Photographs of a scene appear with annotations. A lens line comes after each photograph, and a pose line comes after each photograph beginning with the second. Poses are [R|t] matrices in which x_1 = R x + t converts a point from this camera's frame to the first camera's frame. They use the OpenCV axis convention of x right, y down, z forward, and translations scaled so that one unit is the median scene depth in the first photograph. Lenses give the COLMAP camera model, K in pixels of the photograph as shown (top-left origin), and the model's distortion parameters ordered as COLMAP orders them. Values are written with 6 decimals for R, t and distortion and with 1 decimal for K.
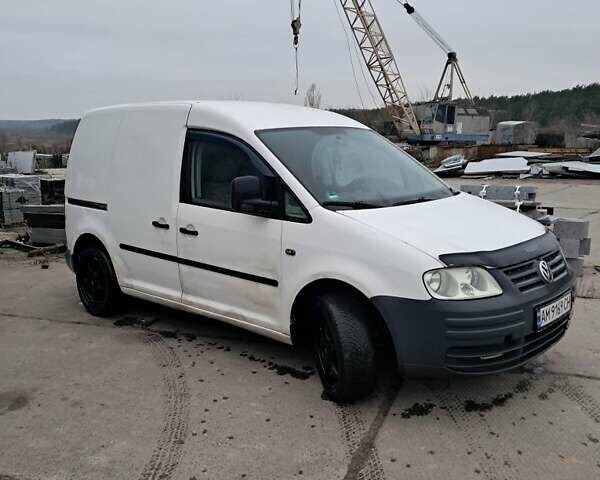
lens RADIAL K [[745.0, 0, 320.2], [0, 745.0, 239.5], [0, 0, 1]] dist [0.081856, -0.553942]
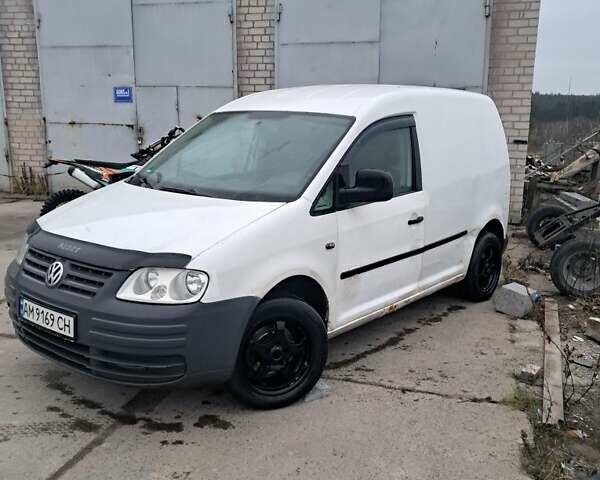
lens RADIAL K [[745.0, 0, 320.2], [0, 745.0, 239.5], [0, 0, 1]] dist [0.081856, -0.553942]
pose [[-0.019713, 0.204547, -0.978658, 1.205748], [-0.196505, 0.958964, 0.204389, -0.251417], [0.980305, 0.196340, 0.021290, 1.330693]]
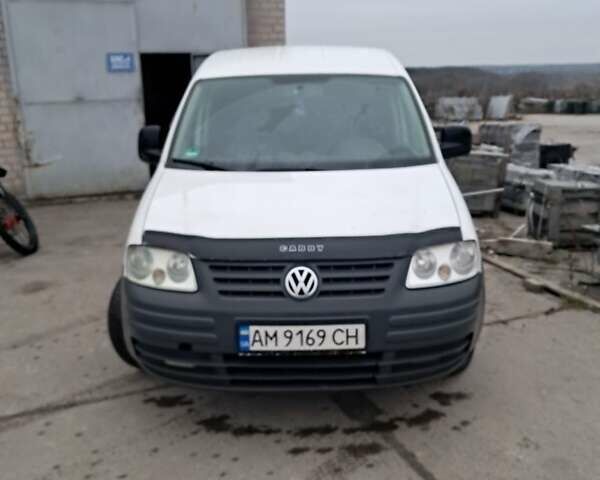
lens RADIAL K [[745.0, 0, 320.2], [0, 745.0, 239.5], [0, 0, 1]] dist [0.081856, -0.553942]
pose [[0.668853, 0.176048, -0.722249, 0.858523], [-0.136238, 0.984128, 0.113715, -0.086208], [0.730804, 0.022339, 0.682221, 0.536937]]
